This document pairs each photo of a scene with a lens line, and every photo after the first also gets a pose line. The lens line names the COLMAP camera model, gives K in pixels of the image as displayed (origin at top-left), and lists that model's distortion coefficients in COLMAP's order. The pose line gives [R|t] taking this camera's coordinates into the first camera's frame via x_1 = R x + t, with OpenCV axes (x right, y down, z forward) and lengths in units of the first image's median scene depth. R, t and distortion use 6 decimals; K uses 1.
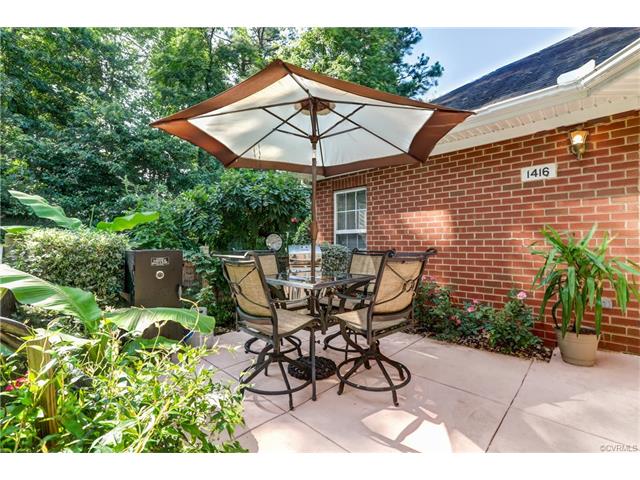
lens RADIAL K [[299.8, 0, 319.1], [0, 299.8, 232.5], [0, 0, 1]] dist [0.000001, 0.000682]
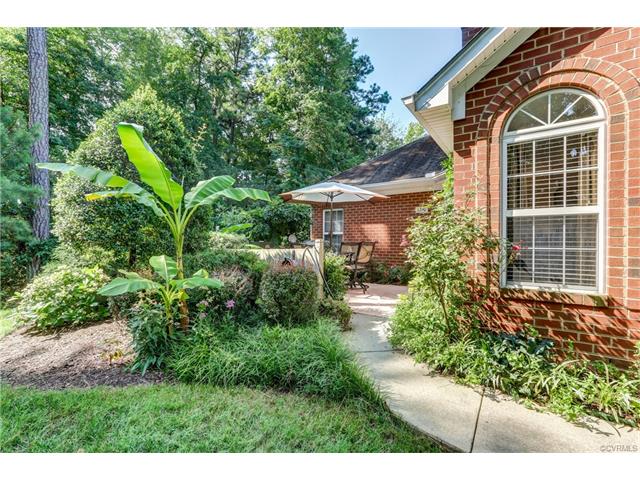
lens RADIAL K [[288.0, 0, 319.9], [0, 288.0, 248.4], [0, 0, 1]] dist [-0.022904, 0.000695]
pose [[0.987979, -0.001698, 0.154577, -0.050404], [-0.008276, 0.997925, 0.063856, -0.004694], [-0.154365, -0.064367, 0.985915, -0.141945]]
